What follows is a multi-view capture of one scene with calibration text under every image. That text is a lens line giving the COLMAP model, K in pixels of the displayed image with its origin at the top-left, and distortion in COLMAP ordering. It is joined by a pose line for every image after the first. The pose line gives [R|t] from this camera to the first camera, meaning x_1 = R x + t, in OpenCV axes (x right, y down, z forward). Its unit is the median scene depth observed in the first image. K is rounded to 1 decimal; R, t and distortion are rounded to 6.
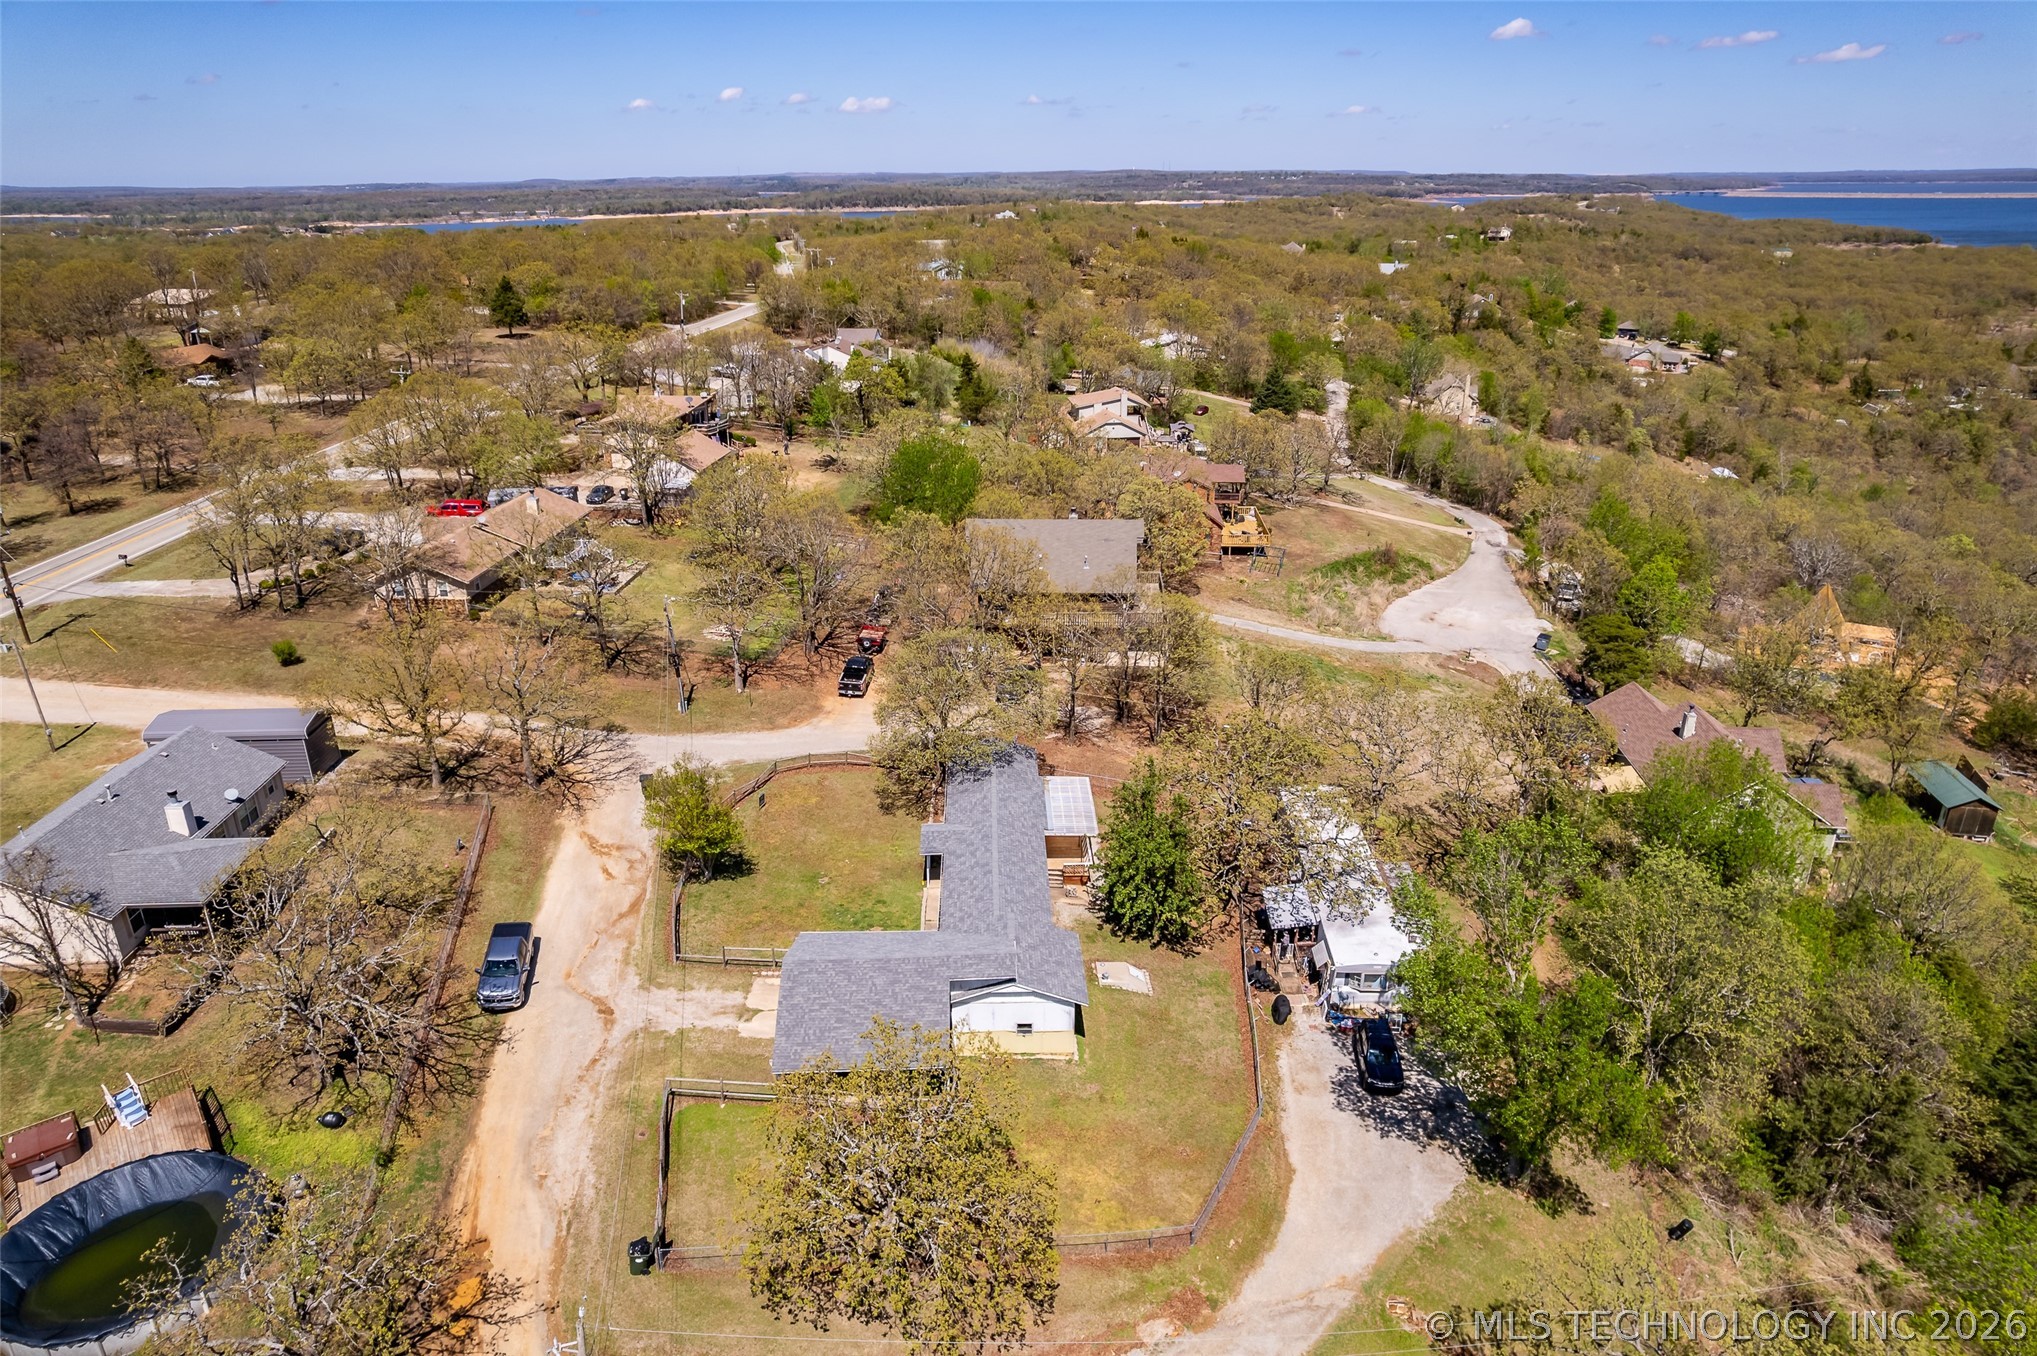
lens RADIAL K [[1305.2, 0, 1021.2], [0, 1305.2, 686.7], [0, 0, 1]] dist [-0.087765, 0.080888]
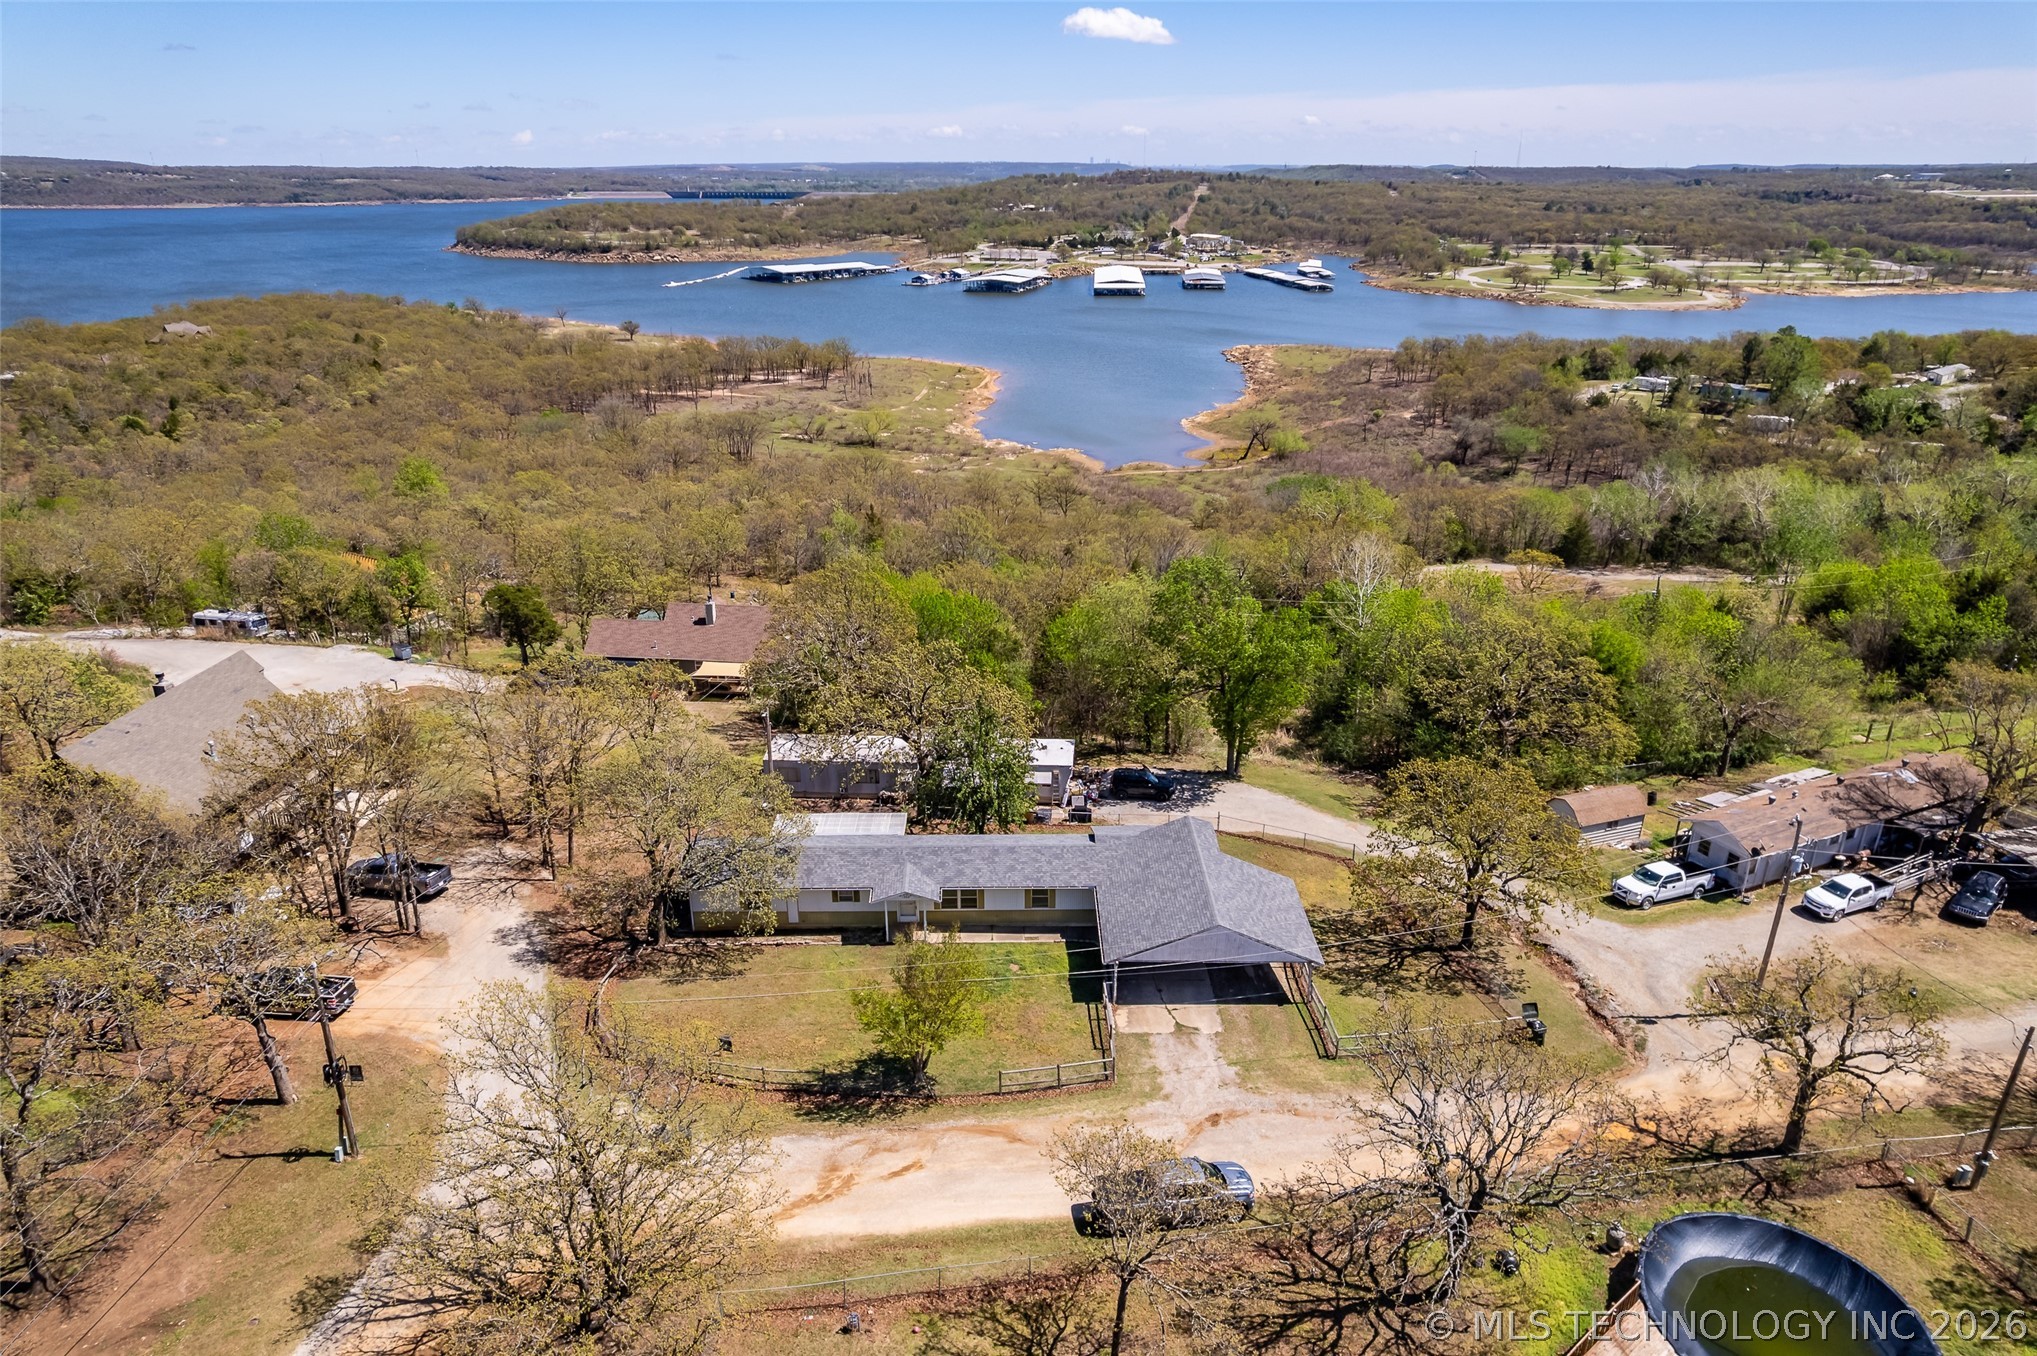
lens RADIAL K [[1304.3, 0, 1020.9], [0, 1304.3, 686.7], [0, 0, 1]] dist [-0.080836, 0.071929]
pose [[0.015010, -0.368461, 0.929522, -0.949647], [0.373499, 0.864401, 0.336615, -0.314149], [-0.927509, 0.342123, 0.150595, 0.829844]]
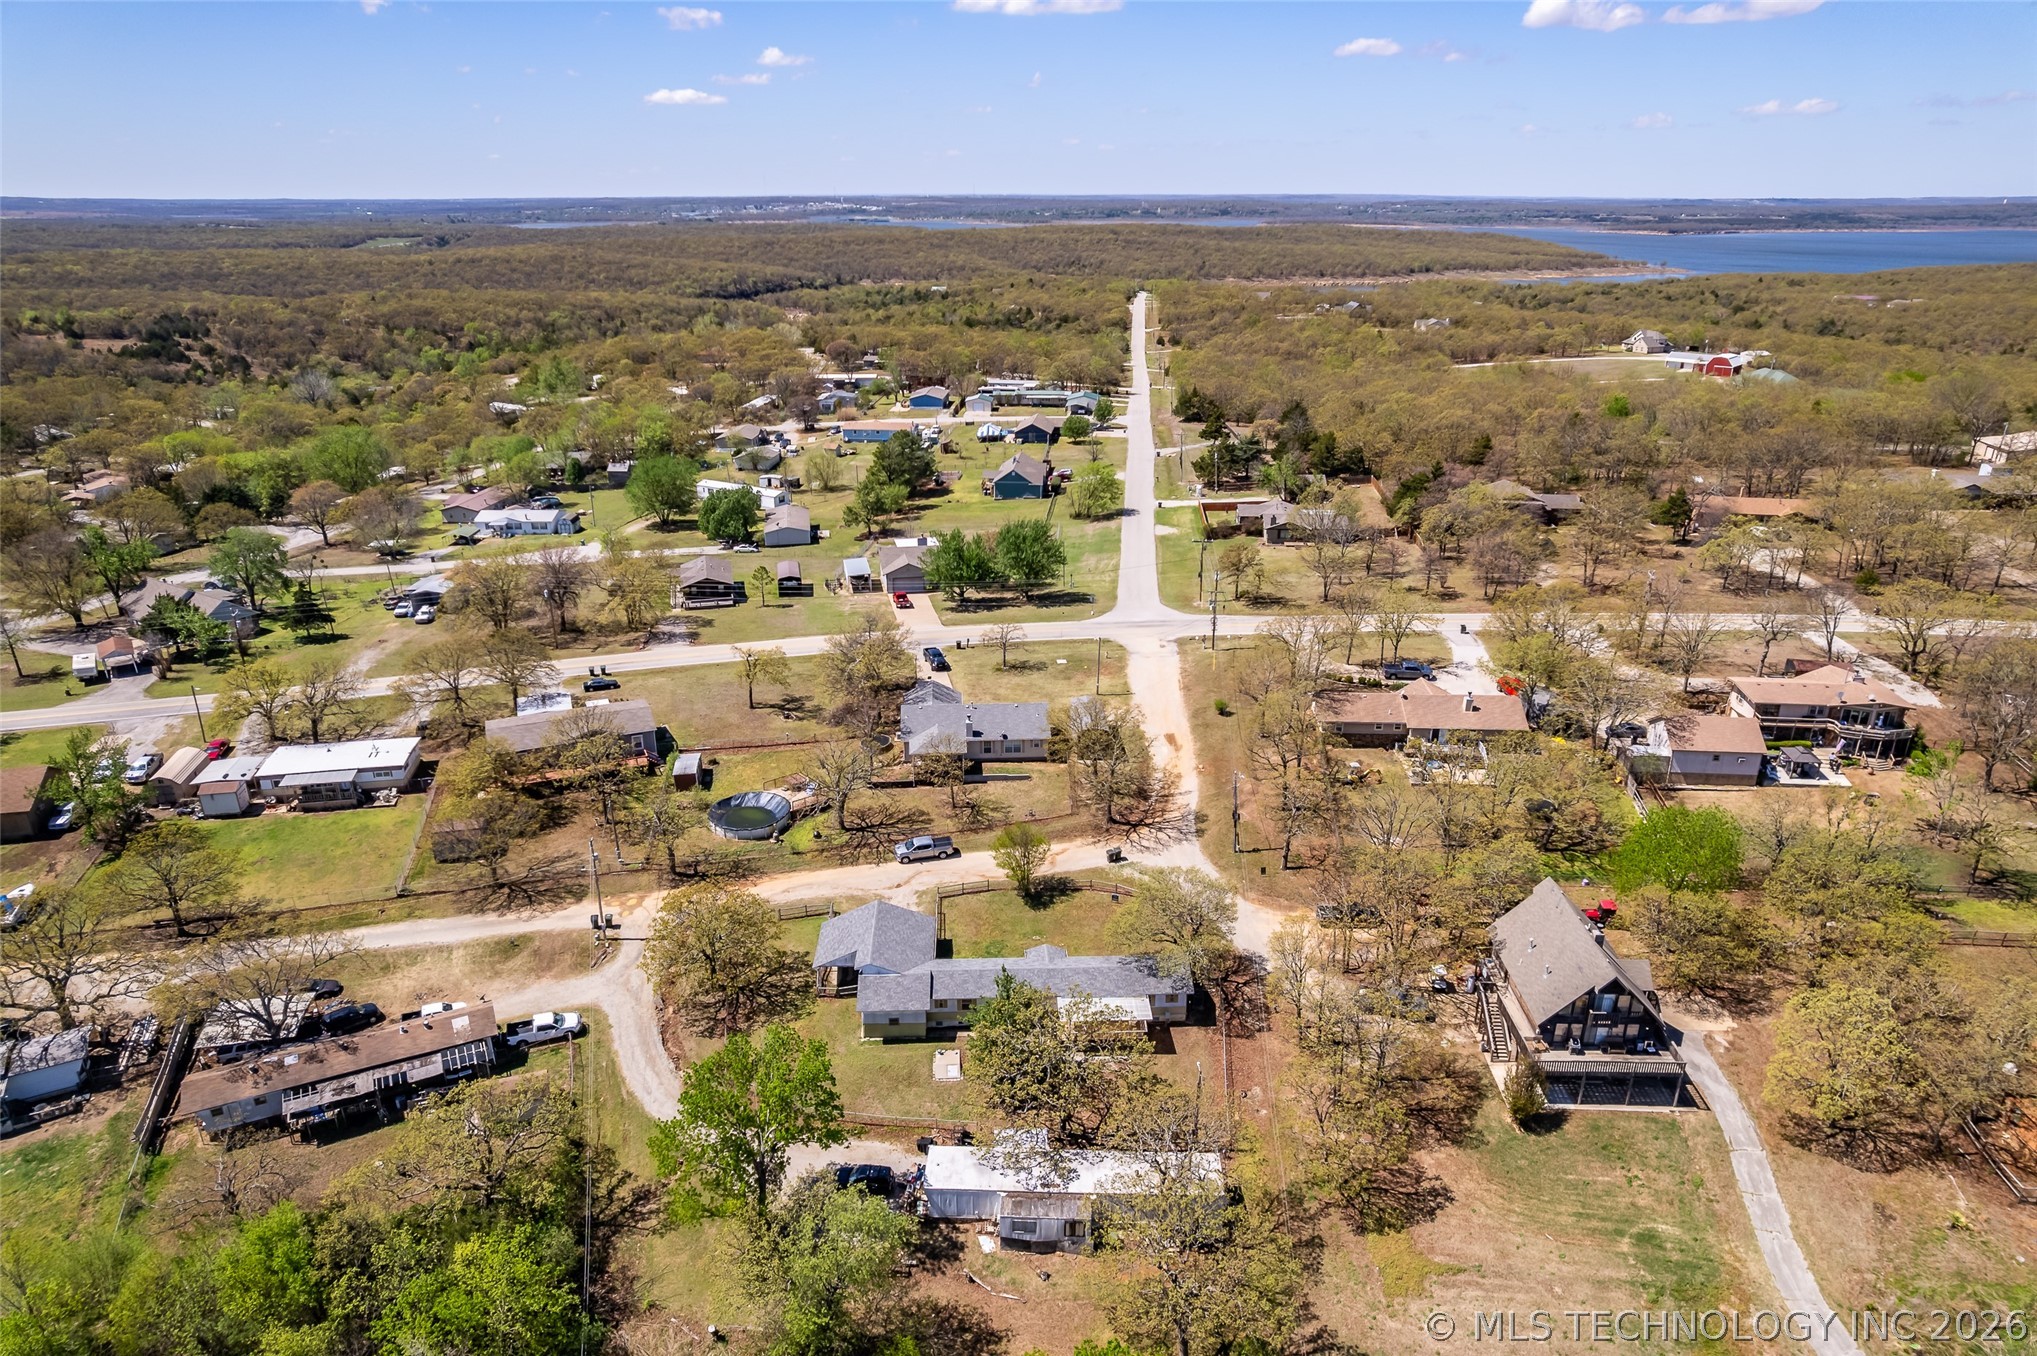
lens RADIAL K [[1304.3, 0, 1020.9], [0, 1304.3, 686.7], [0, 0, 1]] dist [-0.080836, 0.071929]
pose [[0.009194, 0.368401, -0.929621, 1.386597], [-0.370875, 0.864610, 0.338970, -0.742559], [0.928637, 0.341657, 0.144580, 0.720297]]
